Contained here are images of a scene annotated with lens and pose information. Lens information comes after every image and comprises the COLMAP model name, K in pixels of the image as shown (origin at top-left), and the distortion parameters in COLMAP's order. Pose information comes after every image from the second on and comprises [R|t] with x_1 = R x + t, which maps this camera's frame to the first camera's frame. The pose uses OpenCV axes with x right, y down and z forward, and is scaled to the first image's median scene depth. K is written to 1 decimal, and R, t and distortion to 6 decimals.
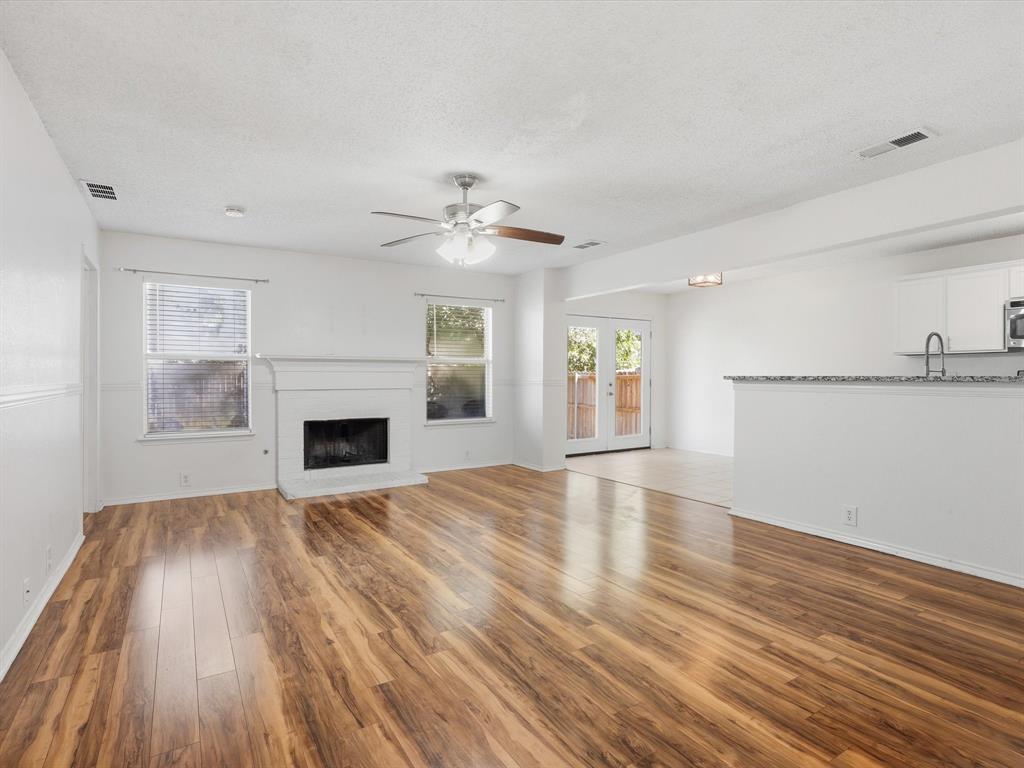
lens RADIAL K [[536.8, 0, 513.6], [0, 536.8, 380.7], [0, 0, 1]] dist [-0.001339, 0.001890]
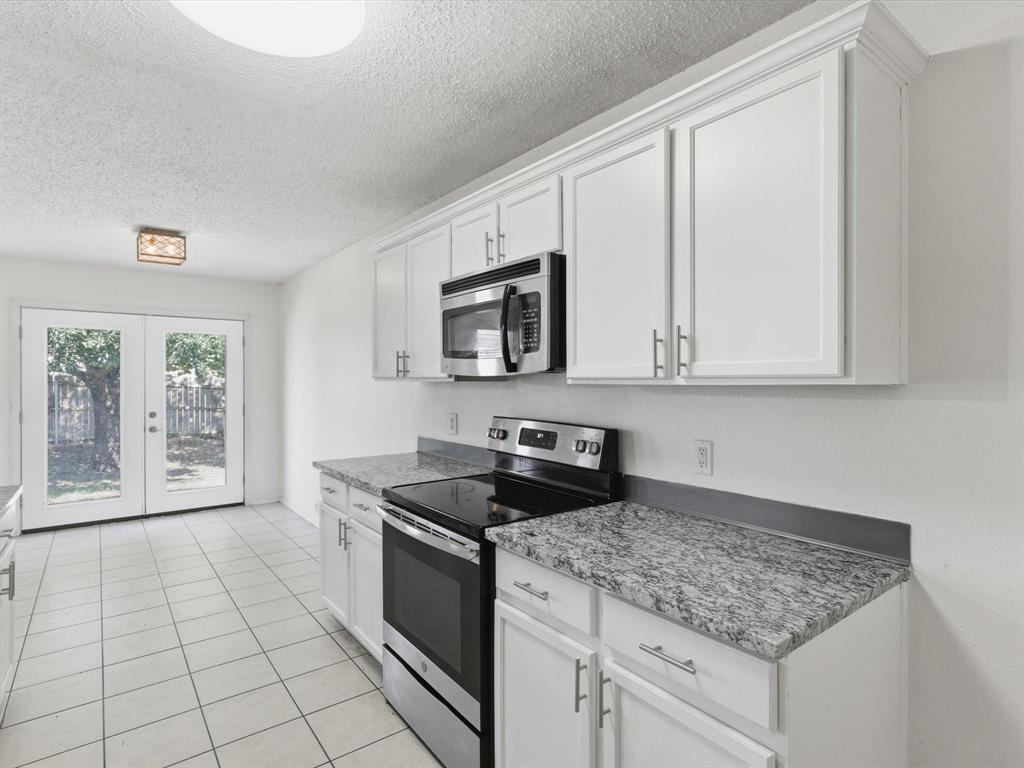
lens RADIAL K [[539.0, 0, 511.3], [0, 539.0, 376.7], [0, 0, 1]] dist [0.001922, -0.000572]
pose [[0.995276, 0.000298, 0.097085, 1.084681], [0.000958, 0.999916, -0.012893, -0.060859], [-0.097081, 0.012926, 0.995193, 0.556218]]
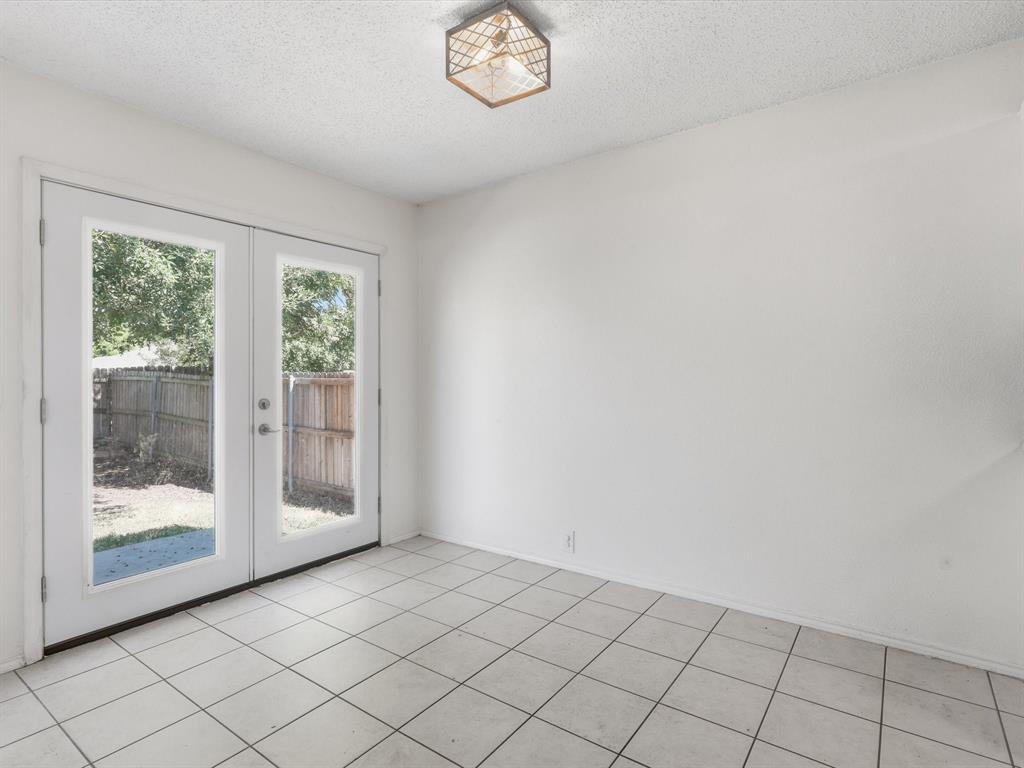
lens RADIAL K [[539.0, 0, 511.3], [0, 539.0, 376.7], [0, 0, 1]] dist [0.001922, -0.000572]
pose [[0.929325, -0.004166, 0.369239, 0.392882], [0.007936, 0.999931, -0.008691, -0.015270], [-0.369177, 0.011006, 0.929294, 1.119754]]
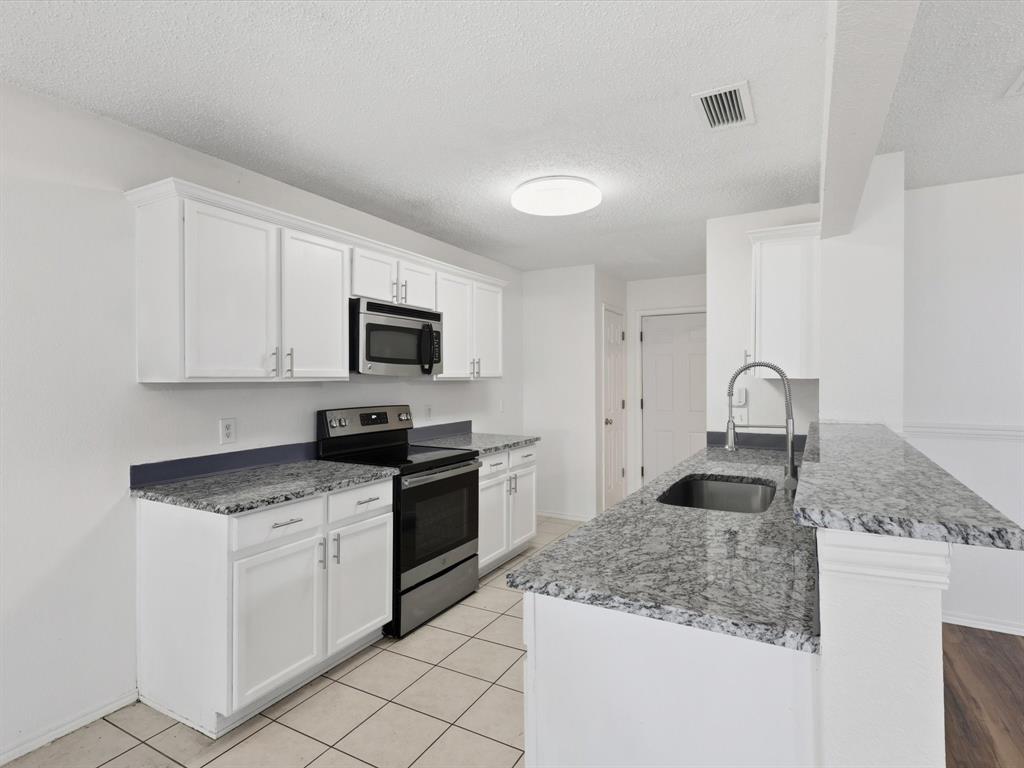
lens RADIAL K [[536.8, 0, 513.6], [0, 536.8, 380.7], [0, 0, 1]] dist [-0.001339, 0.001890]
pose [[-0.490289, -0.001989, 0.871558, 0.343229], [0.011701, 0.999892, 0.008864, -0.067841], [-0.871481, 0.014544, -0.490213, 1.332979]]
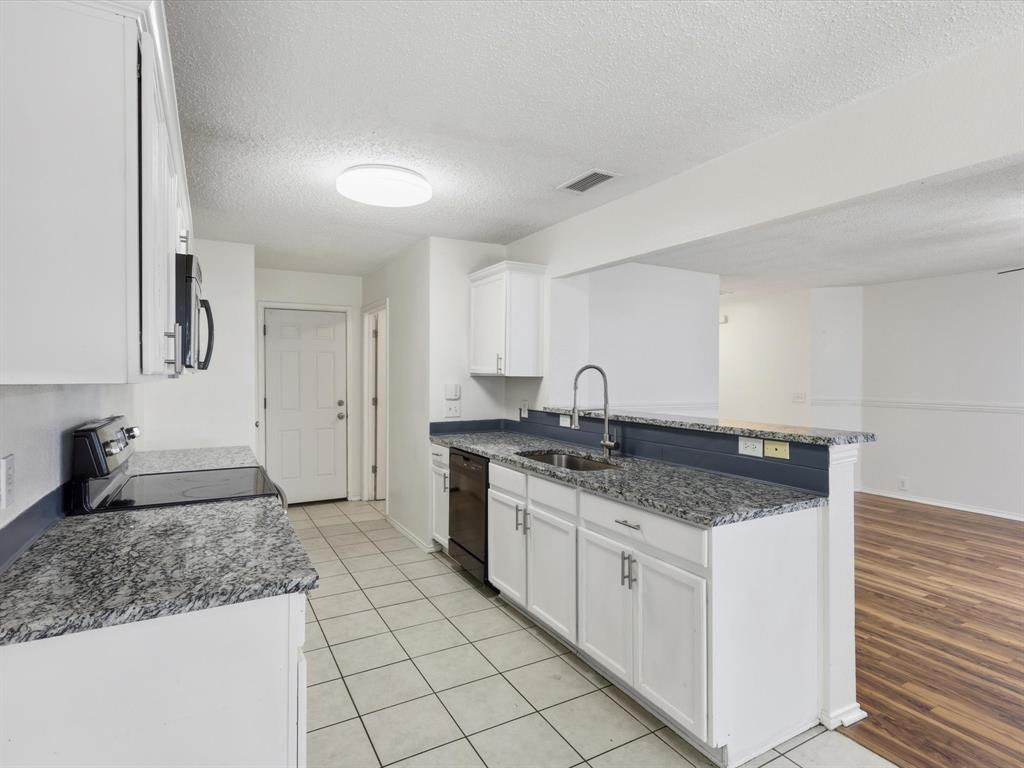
lens RADIAL K [[536.8, 0, 513.6], [0, 536.8, 380.7], [0, 0, 1]] dist [-0.001339, 0.001890]
pose [[-0.998961, -0.001787, 0.045547, 0.756578], [-0.000841, 0.999783, 0.020796, -0.072684], [-0.045574, 0.020736, -0.998746, 1.622686]]
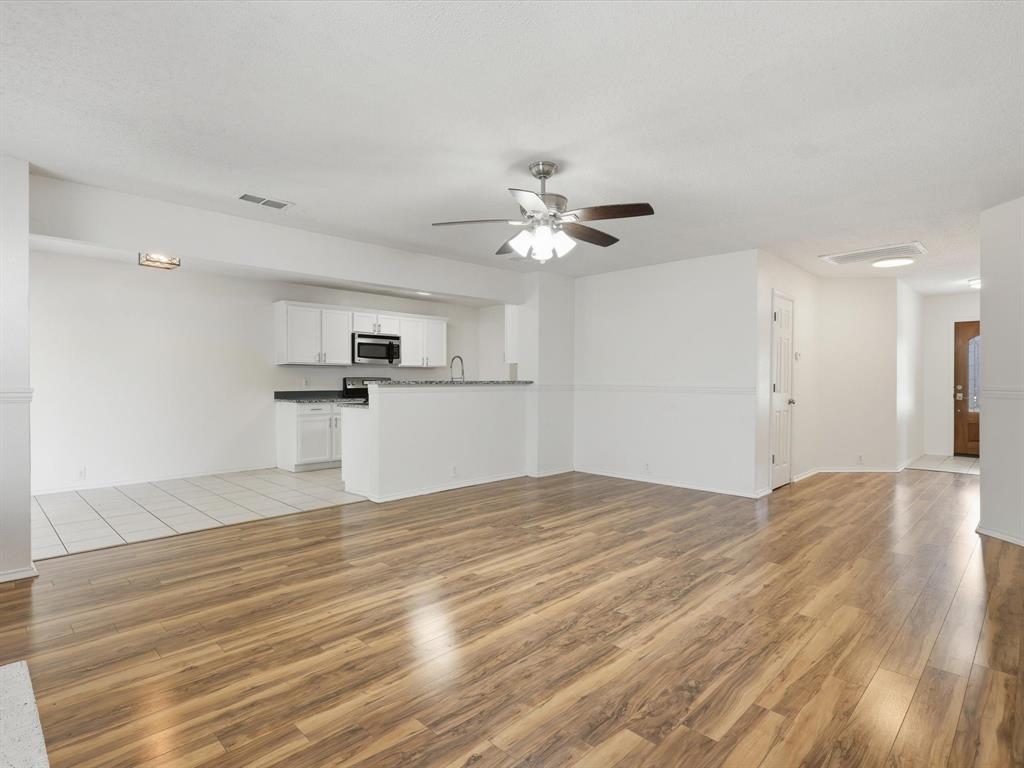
lens RADIAL K [[539.0, 0, 511.3], [0, 539.0, 376.7], [0, 0, 1]] dist [0.001922, -0.000572]
pose [[-0.233813, 0.008582, 0.972244, -0.830489], [0.010123, 0.999928, -0.006392, -0.008385], [-0.972229, 0.008347, -0.233884, 1.074730]]
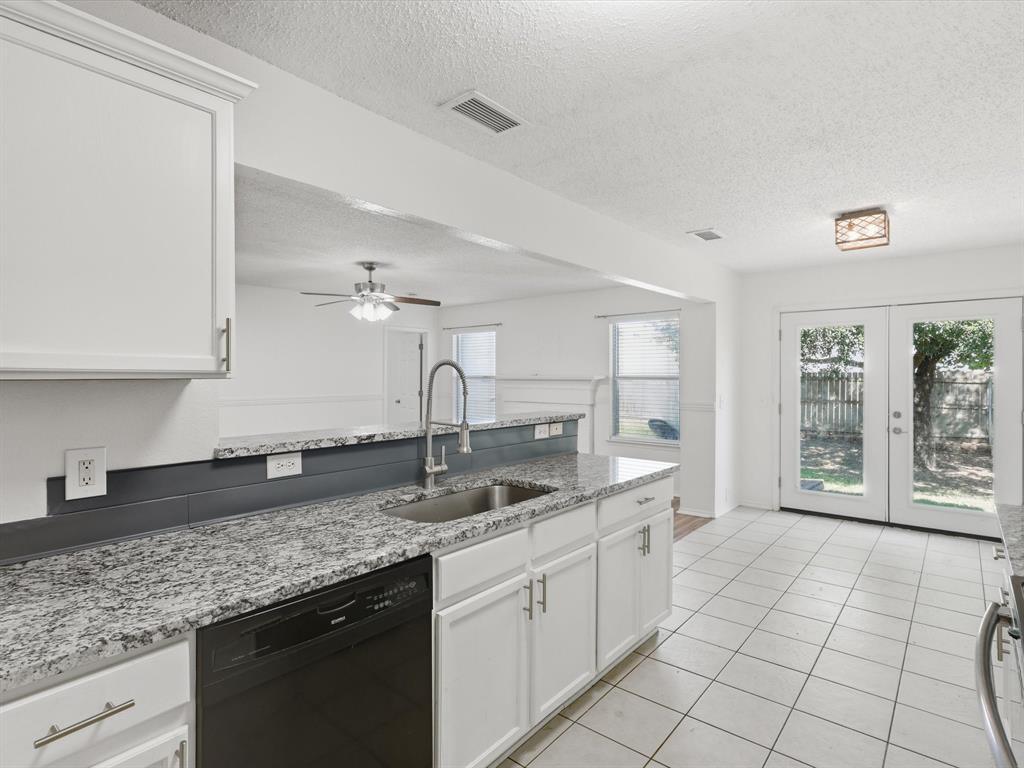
lens RADIAL K [[539.0, 0, 511.3], [0, 539.0, 376.7], [0, 0, 1]] dist [0.001922, -0.000572]
pose [[0.314939, 0.005288, -0.949097, 1.205250], [-0.009896, 0.999948, 0.002288, -0.064625], [0.949060, 0.008672, 0.314976, 0.760486]]
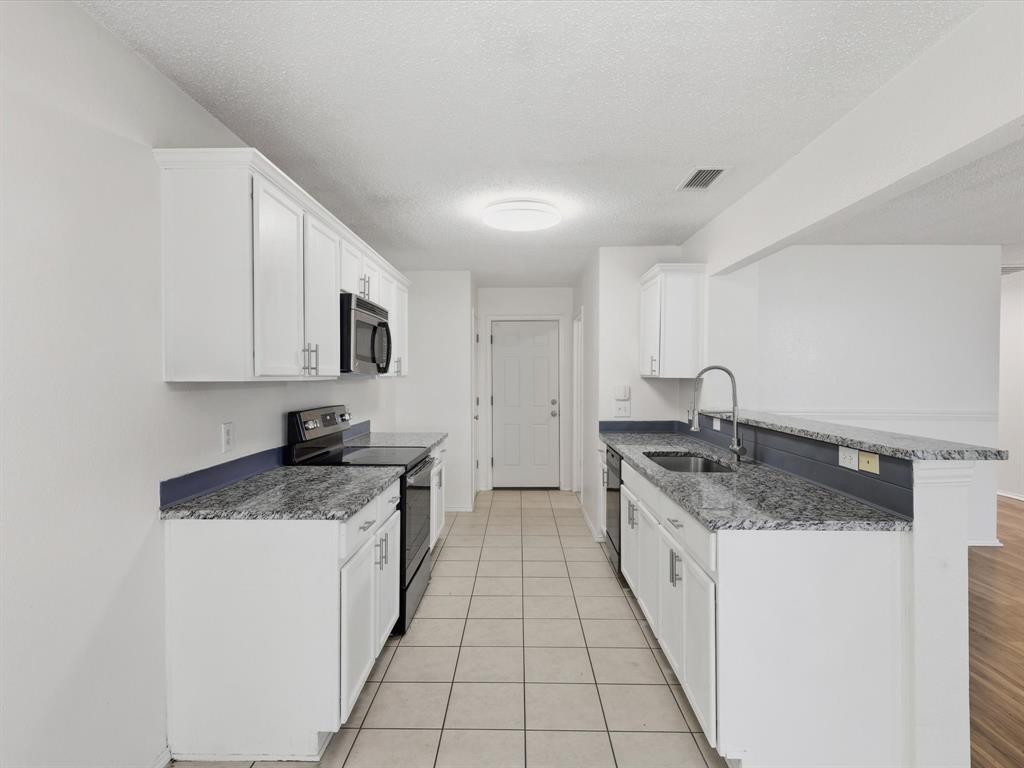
lens RADIAL K [[538.6, 0, 513.5], [0, 538.6, 386.5], [0, 0, 1]] dist [0.002178, 0.000059]
pose [[-0.840595, -0.008947, 0.541591, 0.516783], [0.005963, 0.999650, 0.025768, -0.071470], [-0.541632, 0.024890, -0.840247, 1.627732]]
